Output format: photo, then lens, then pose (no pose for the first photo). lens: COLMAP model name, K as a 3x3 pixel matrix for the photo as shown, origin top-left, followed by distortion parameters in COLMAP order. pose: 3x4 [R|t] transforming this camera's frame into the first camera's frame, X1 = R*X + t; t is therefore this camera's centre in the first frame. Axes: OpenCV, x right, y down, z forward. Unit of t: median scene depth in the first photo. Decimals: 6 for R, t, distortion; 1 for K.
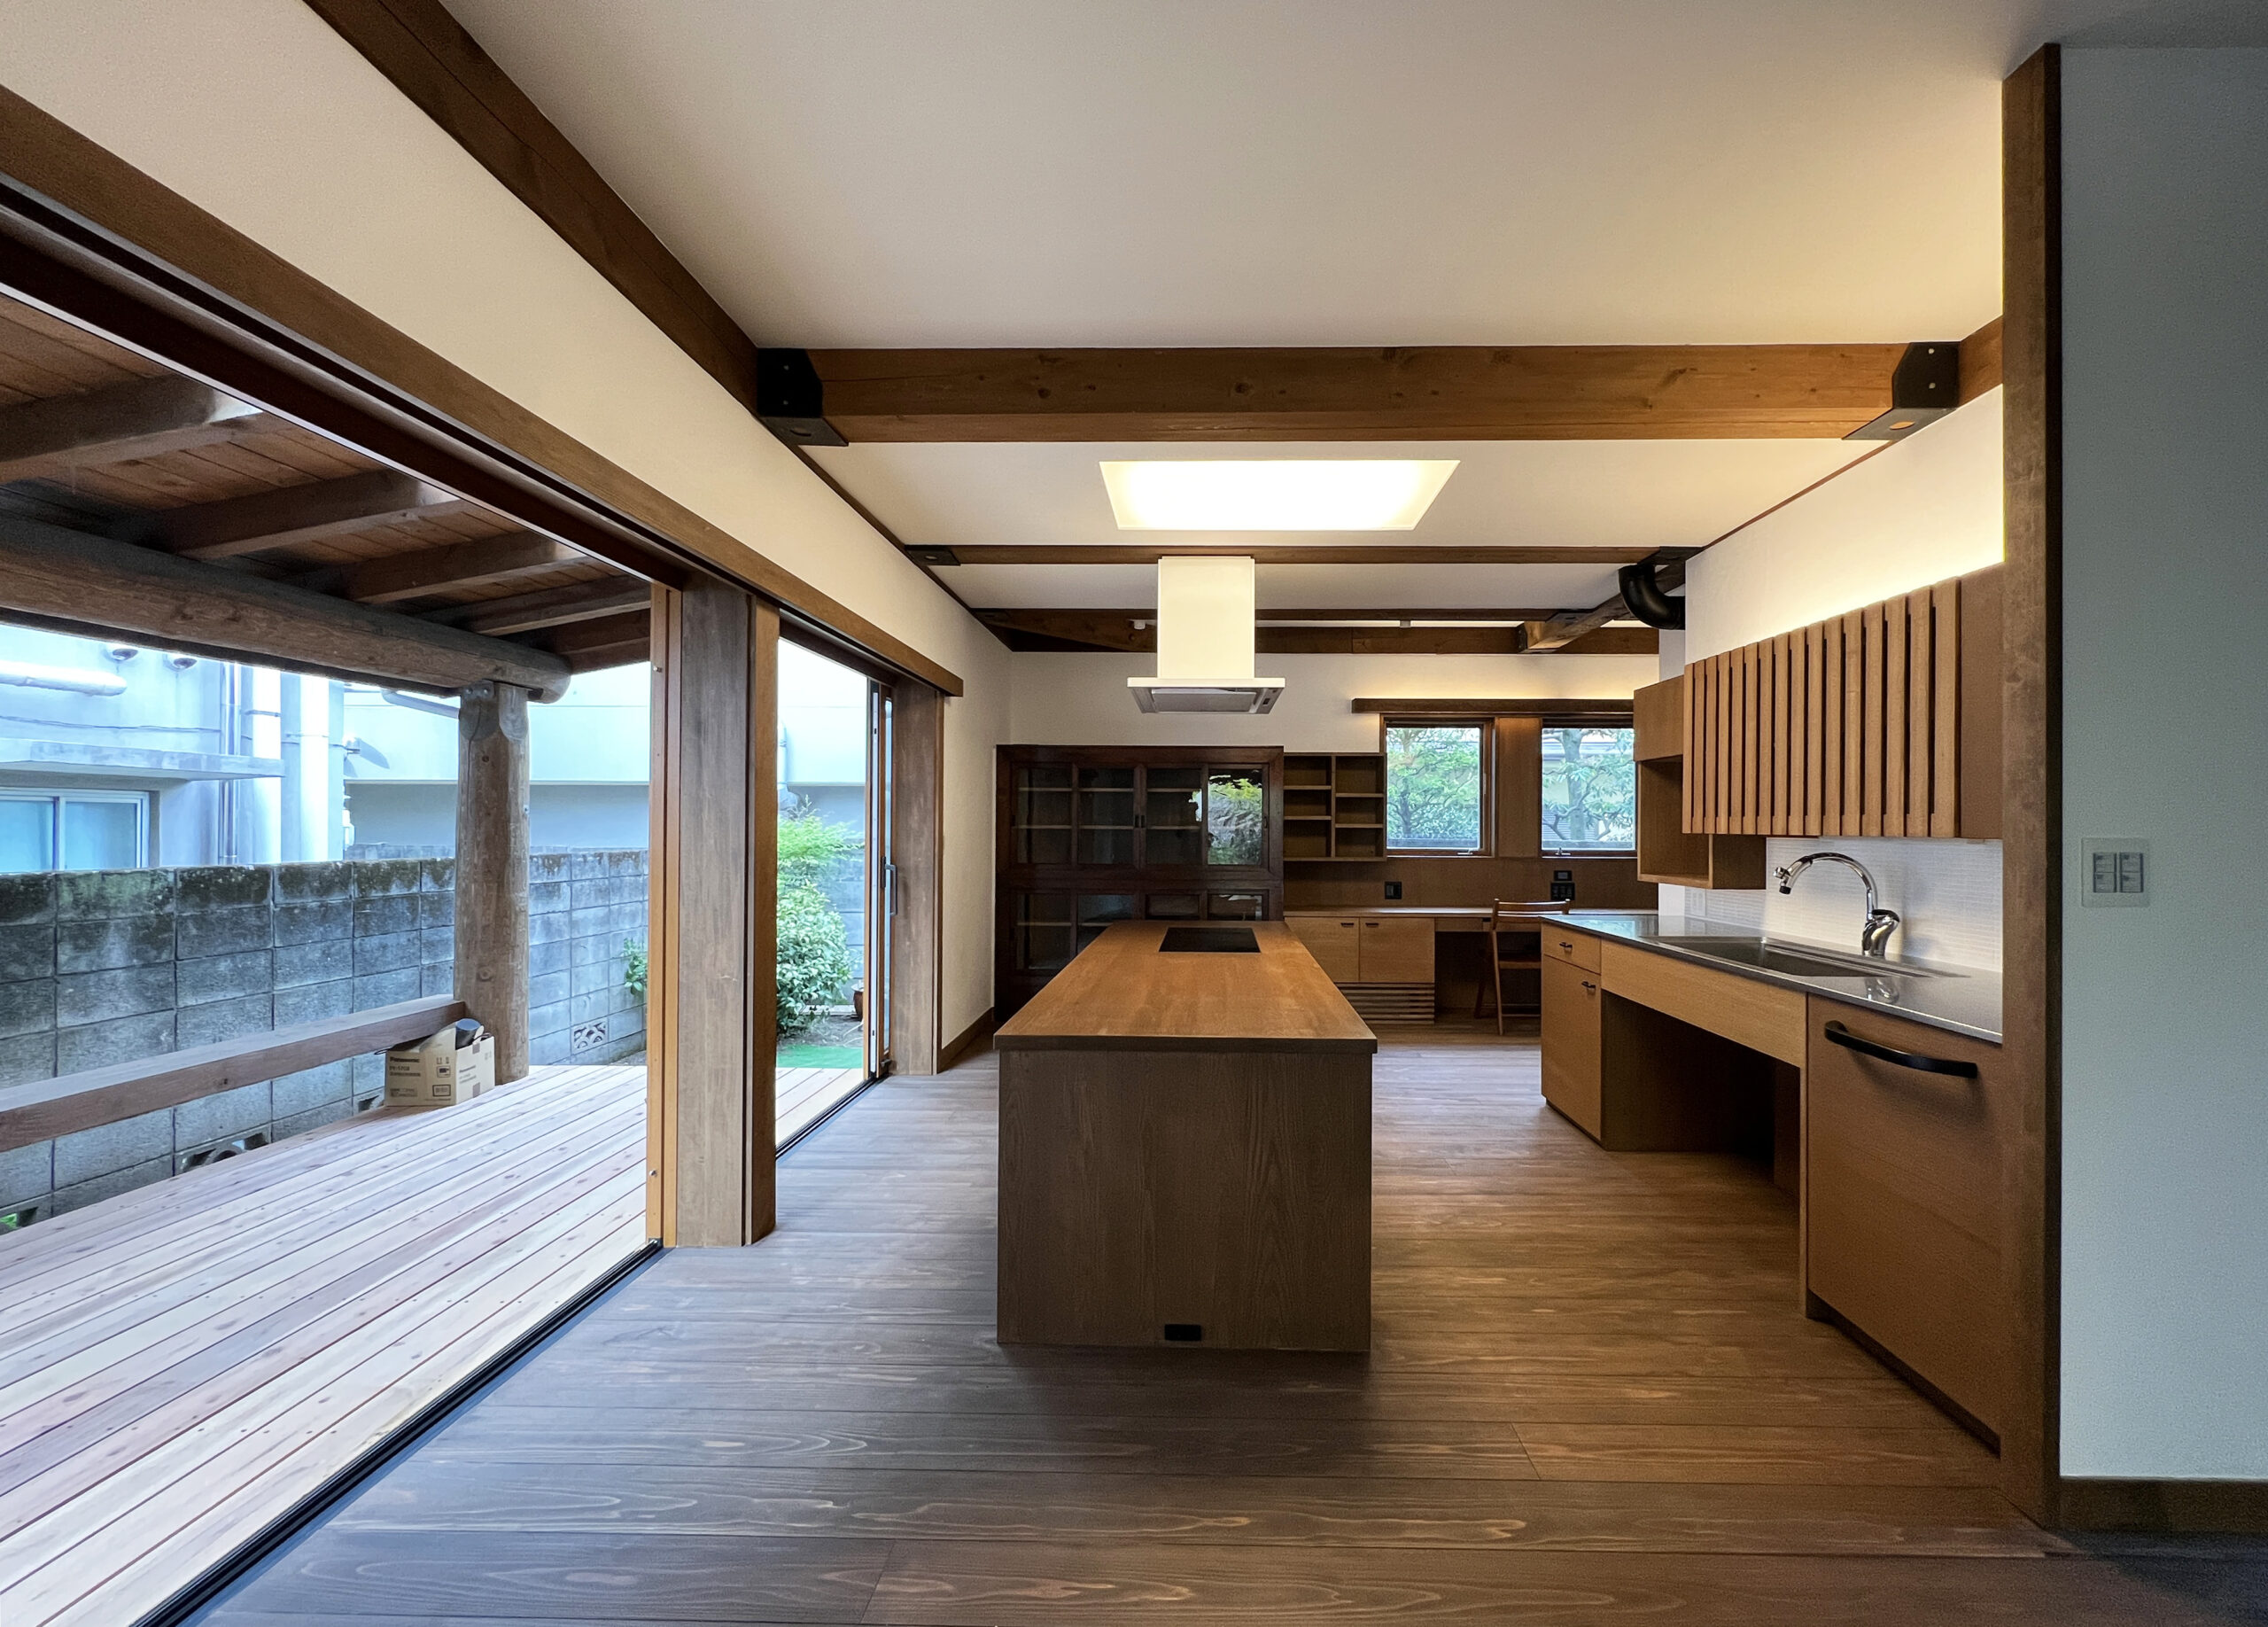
lens RADIAL K [[912.2, 0, 1201.0], [0, 912.2, 825.5], [0, 0, 1]] dist [0.000097, -0.000010]
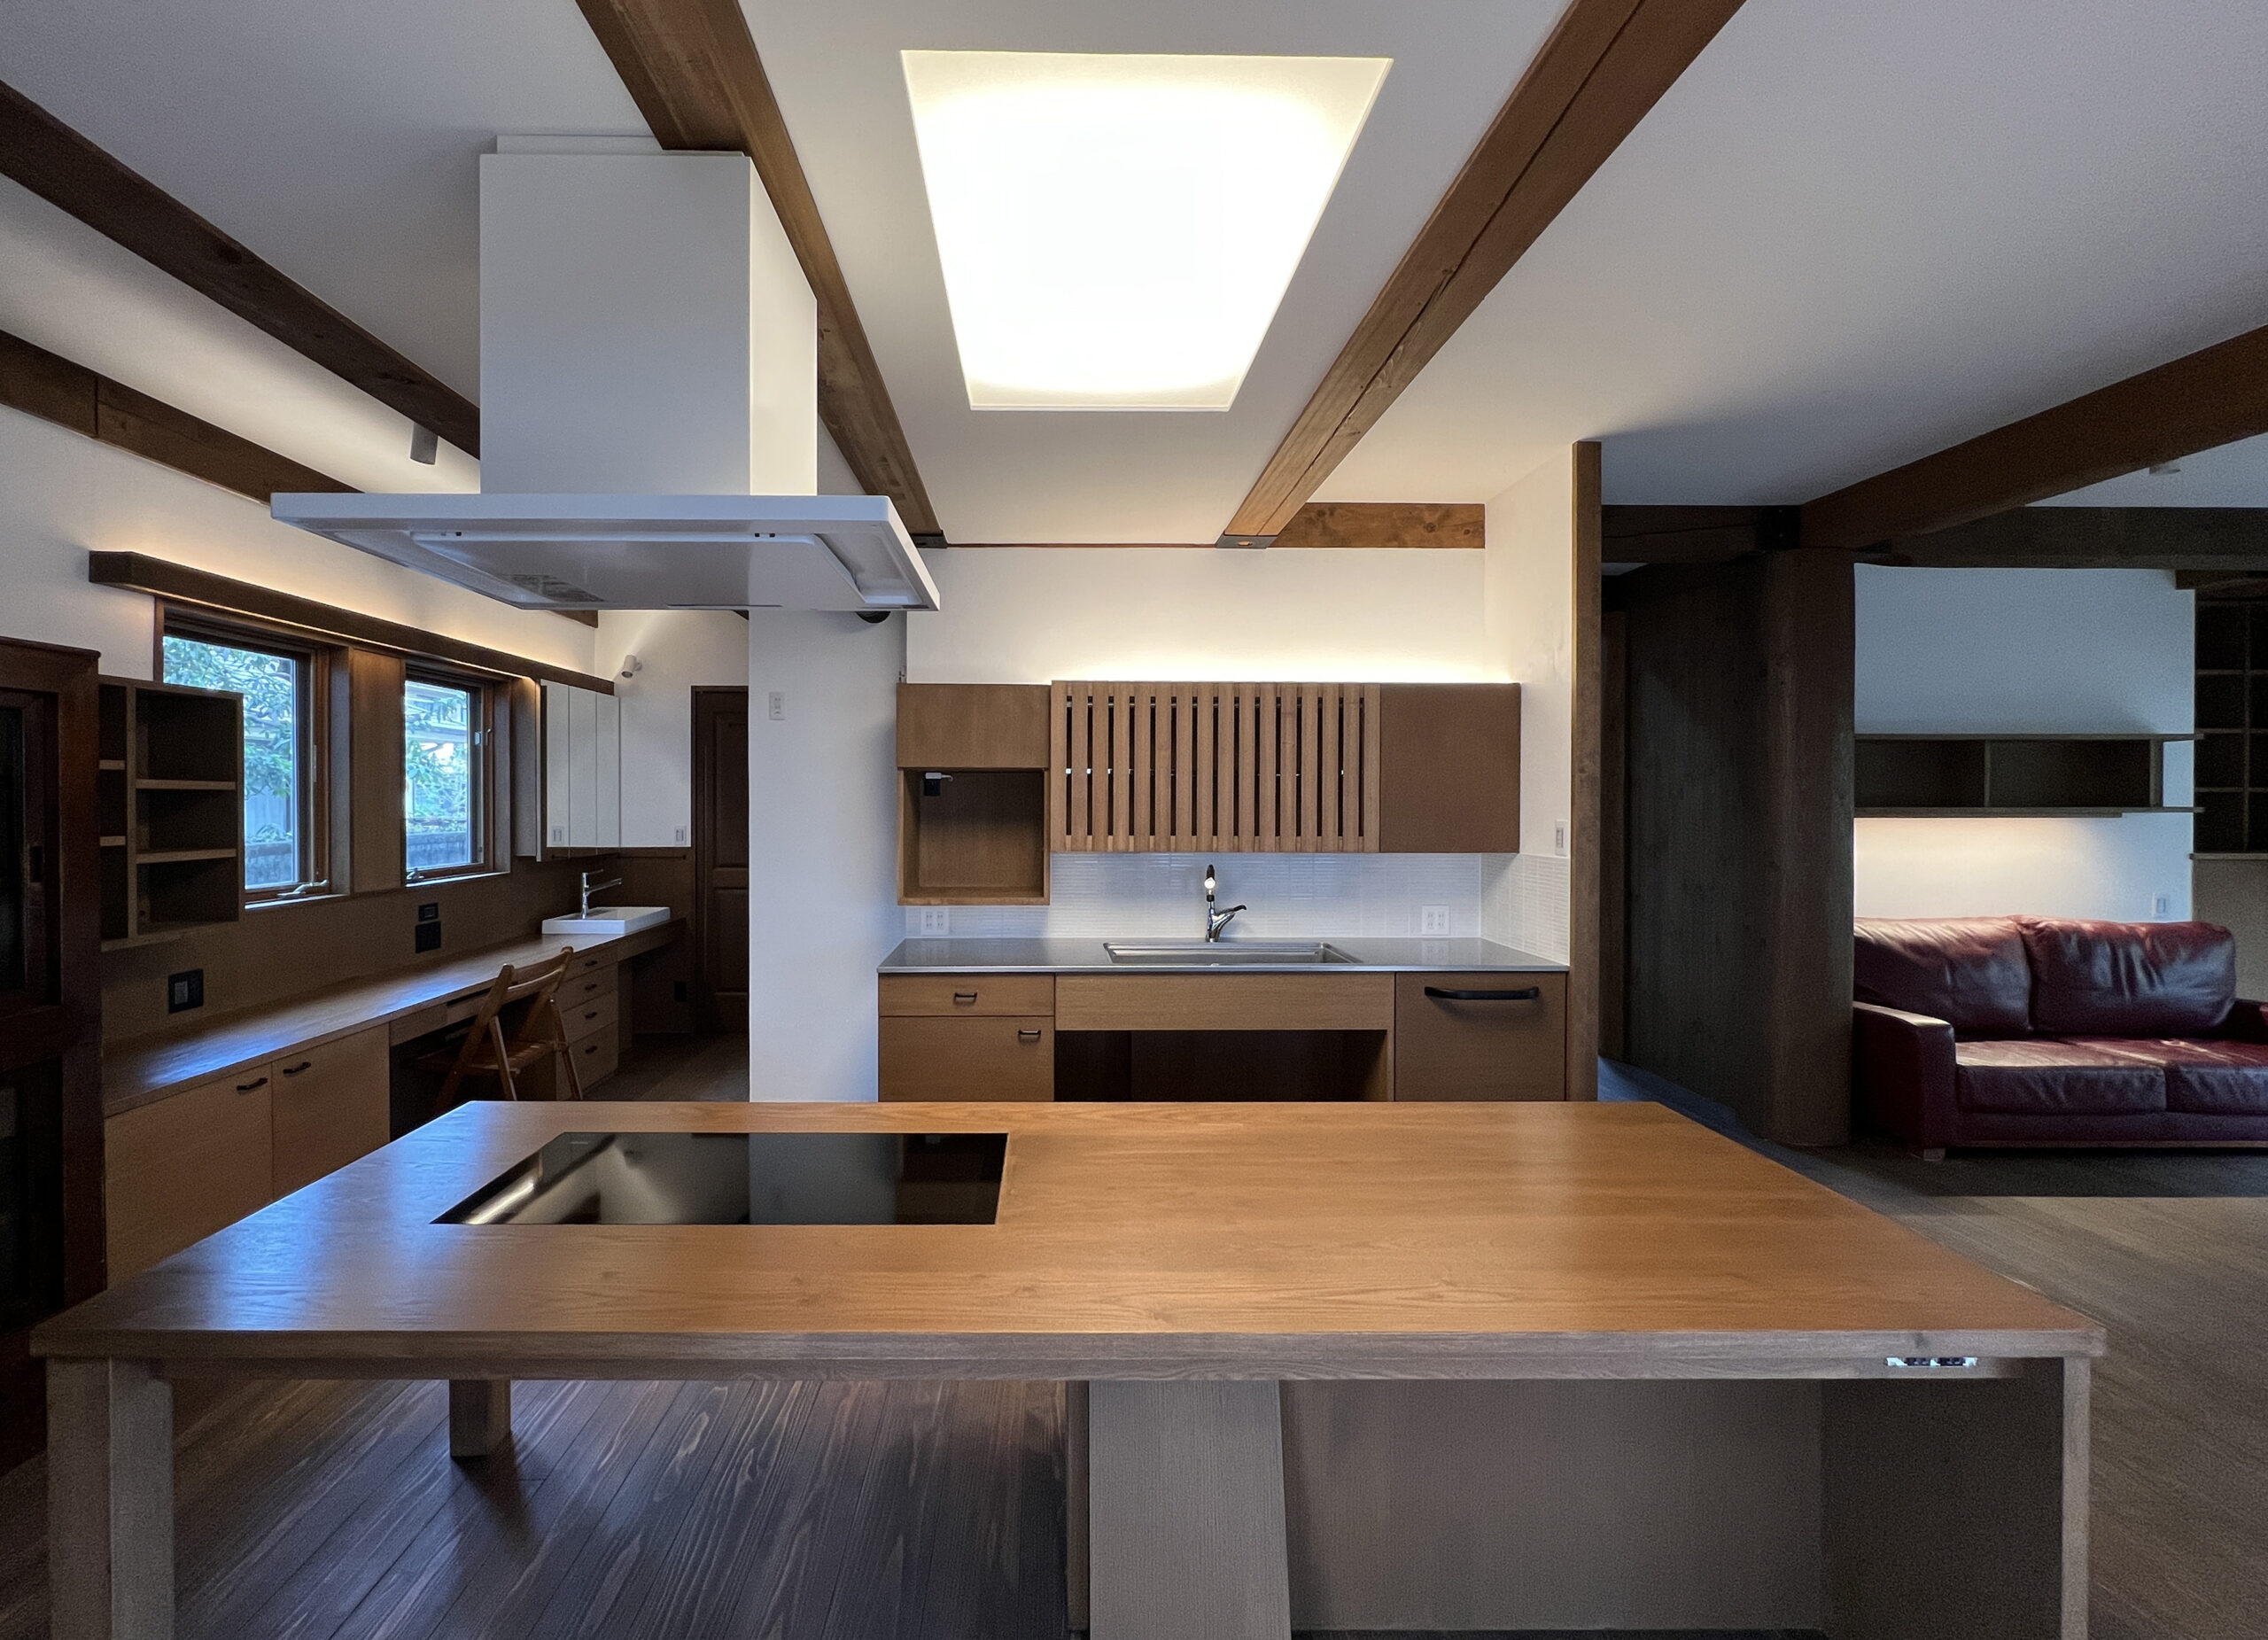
lens RADIAL K [[948.4, 0, 1079.3], [0, 948.4, 785.9], [0, 0, 1]] dist [-0.015096, -0.000143]
pose [[-0.024978, 0.007886, 0.999657, -0.289285], [-0.005355, 0.999953, -0.008022, -0.032123], [-0.999674, -0.005553, -0.024934, 0.598436]]
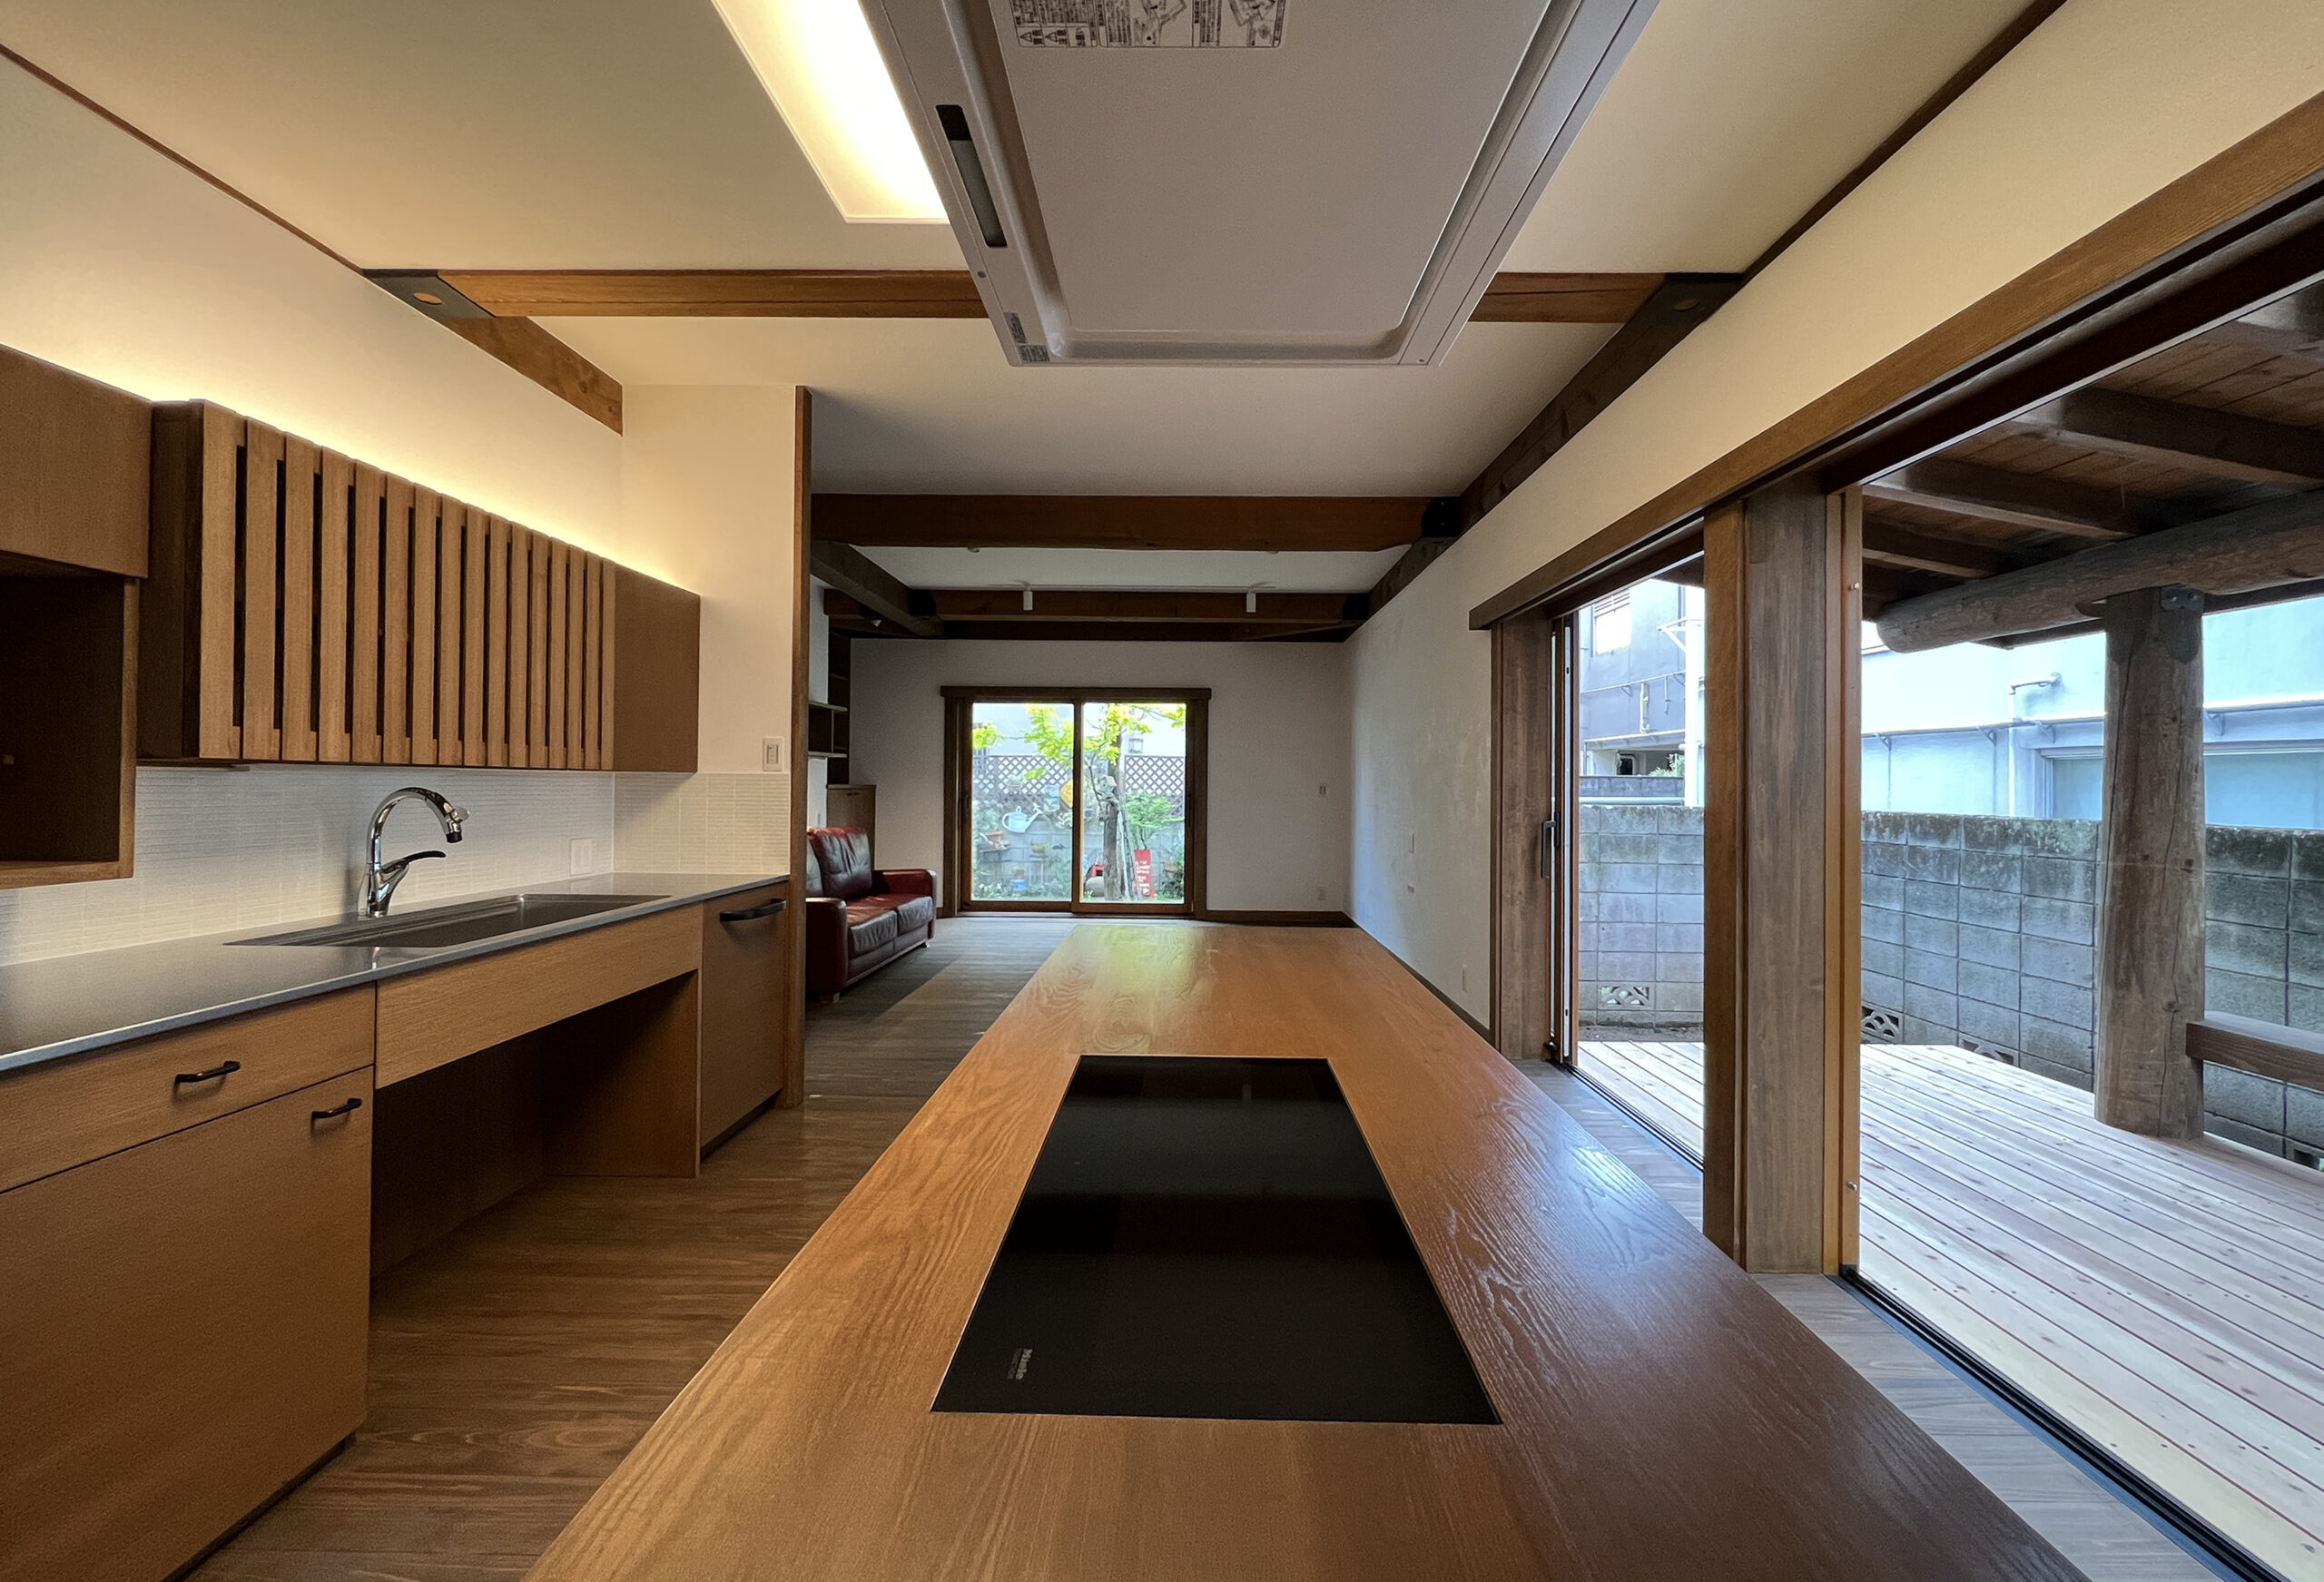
lens RADIAL K [[950.5, 0, 1196.2], [0, 950.5, 733.0], [0, 0, 1]] dist [0.000604, 0.000023]
pose [[-0.999838, -0.017287, -0.005107, 0.015562], [-0.016980, 0.998348, -0.054884, 0.008766], [0.006047, -0.054788, -0.998480, 0.895321]]
